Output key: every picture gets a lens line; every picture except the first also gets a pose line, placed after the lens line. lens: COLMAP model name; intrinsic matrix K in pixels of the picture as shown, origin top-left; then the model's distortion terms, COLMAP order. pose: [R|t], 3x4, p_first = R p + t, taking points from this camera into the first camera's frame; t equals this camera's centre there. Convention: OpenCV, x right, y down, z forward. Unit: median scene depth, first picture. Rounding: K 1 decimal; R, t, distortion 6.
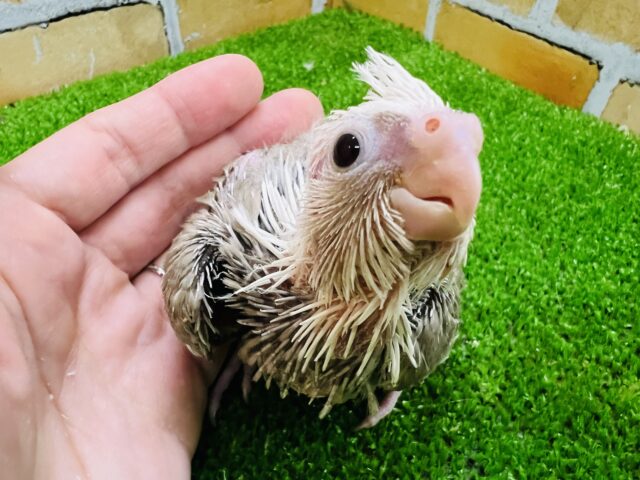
lens RADIAL K [[495.2, 0, 287.5], [0, 495.2, 285.4], [0, 0, 1]] dist [-0.031152, 0.007021]
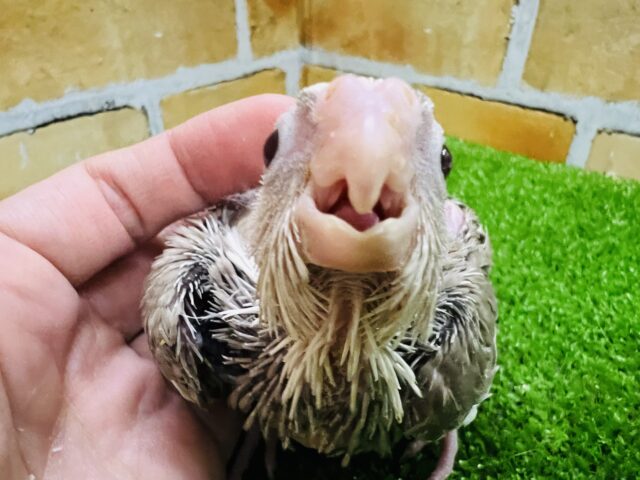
lens RADIAL K [[495.2, 0, 287.5], [0, 495.2, 285.4], [0, 0, 1]] dist [-0.031152, 0.007021]
pose [[0.995314, -0.090039, 0.035250, -0.043899], [0.095614, 0.970776, -0.220116, 0.076948], [-0.014401, 0.222455, 0.974837, 0.096699]]
